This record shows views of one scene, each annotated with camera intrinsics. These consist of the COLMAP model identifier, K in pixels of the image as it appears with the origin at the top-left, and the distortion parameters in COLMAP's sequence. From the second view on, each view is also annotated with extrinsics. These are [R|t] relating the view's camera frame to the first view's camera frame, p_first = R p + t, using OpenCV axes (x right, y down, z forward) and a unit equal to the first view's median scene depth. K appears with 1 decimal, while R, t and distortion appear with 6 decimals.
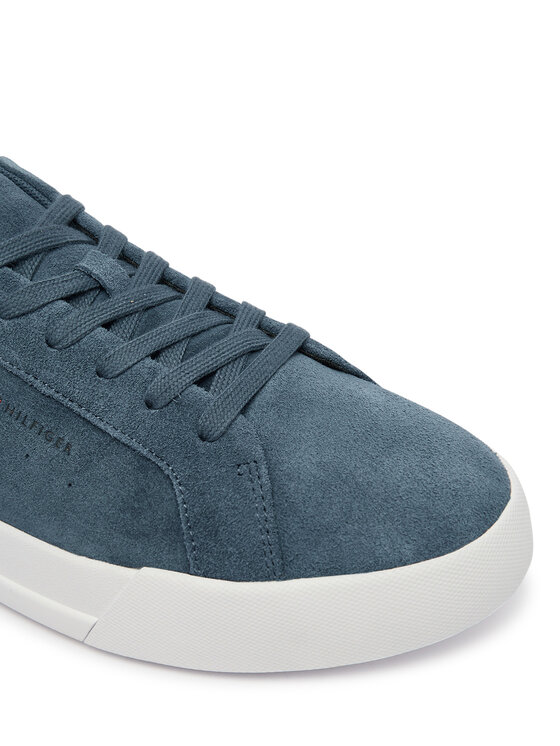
lens RADIAL K [[966.1, 0, 280.3], [0, 966.1, 372.7], [0, 0, 1]] dist [-0.129875, 0.000000]
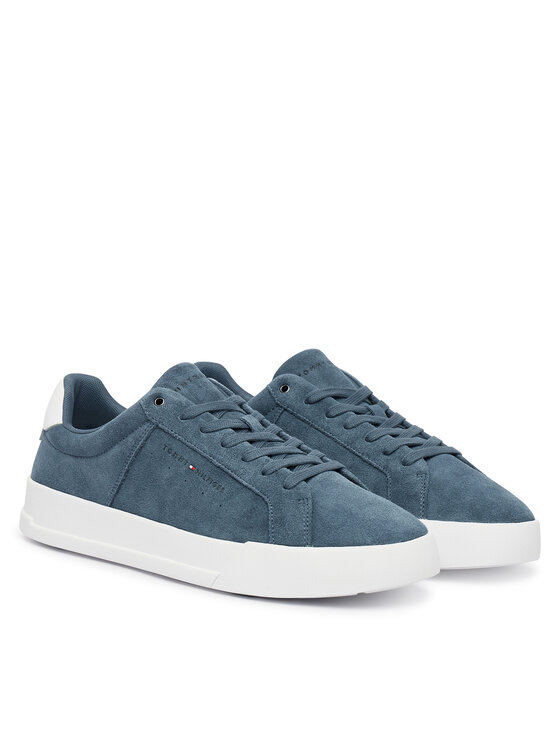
lens RADIAL K [[2048.2, 0, 280.0], [0, 2048.2, 372.9], [0, 0, 1]] dist [0.003907, 0.000000]
pose [[0.981652, 0.096337, -0.164556, 0.638458], [-0.159553, 0.887547, -0.432206, 1.820227], [0.104414, 0.450532, 0.886633, -3.193021]]
